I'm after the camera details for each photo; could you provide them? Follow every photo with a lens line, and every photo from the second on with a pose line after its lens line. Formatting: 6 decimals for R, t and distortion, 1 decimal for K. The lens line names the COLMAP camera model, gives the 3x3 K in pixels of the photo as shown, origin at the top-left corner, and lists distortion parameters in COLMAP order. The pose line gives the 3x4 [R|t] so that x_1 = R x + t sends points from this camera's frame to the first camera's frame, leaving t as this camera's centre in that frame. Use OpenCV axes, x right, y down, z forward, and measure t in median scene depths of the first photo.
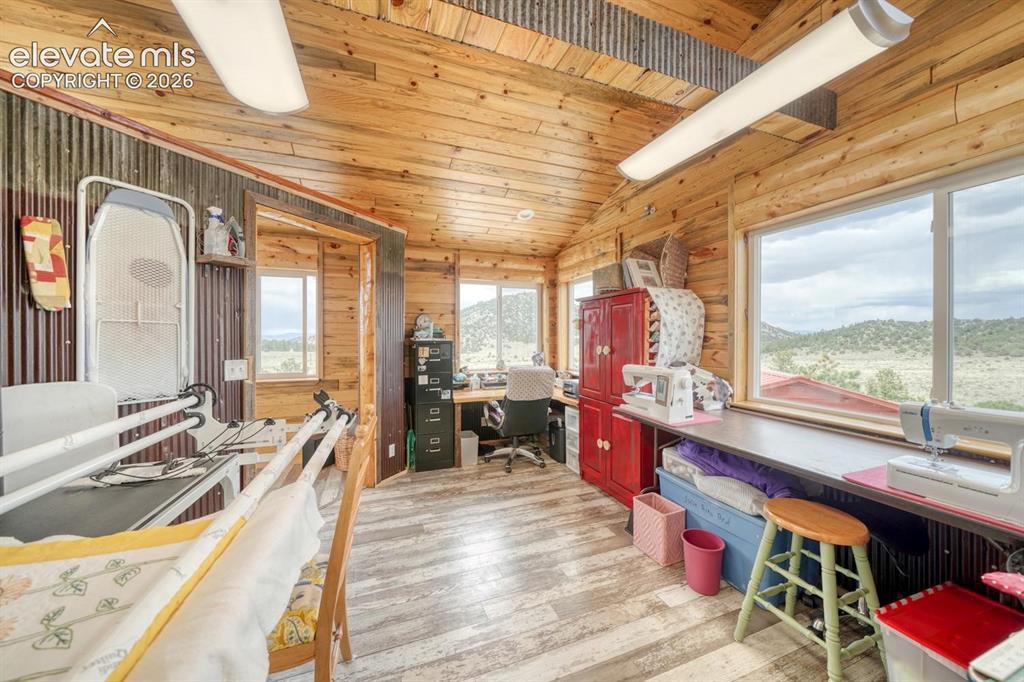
lens RADIAL K [[359.0, 0, 510.5], [0, 359.0, 339.9], [0, 0, 1]] dist [-0.006711, 0.000156]
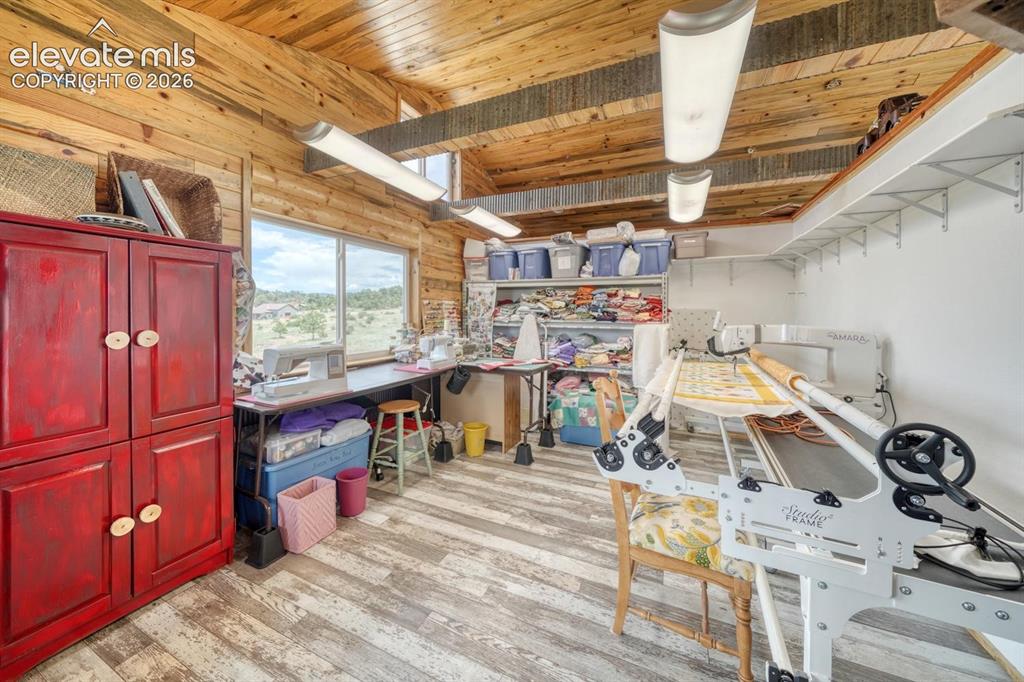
lens RADIAL K [[359.0, 0, 506.8], [0, 359.0, 311.6], [0, 0, 1]] dist [-0.006711, 0.000156]
pose [[-0.701222, 0.003256, 0.712935, -0.651536], [0.007510, 0.999968, 0.002819, -0.011057], [-0.712903, 0.007331, -0.701224, 1.308749]]
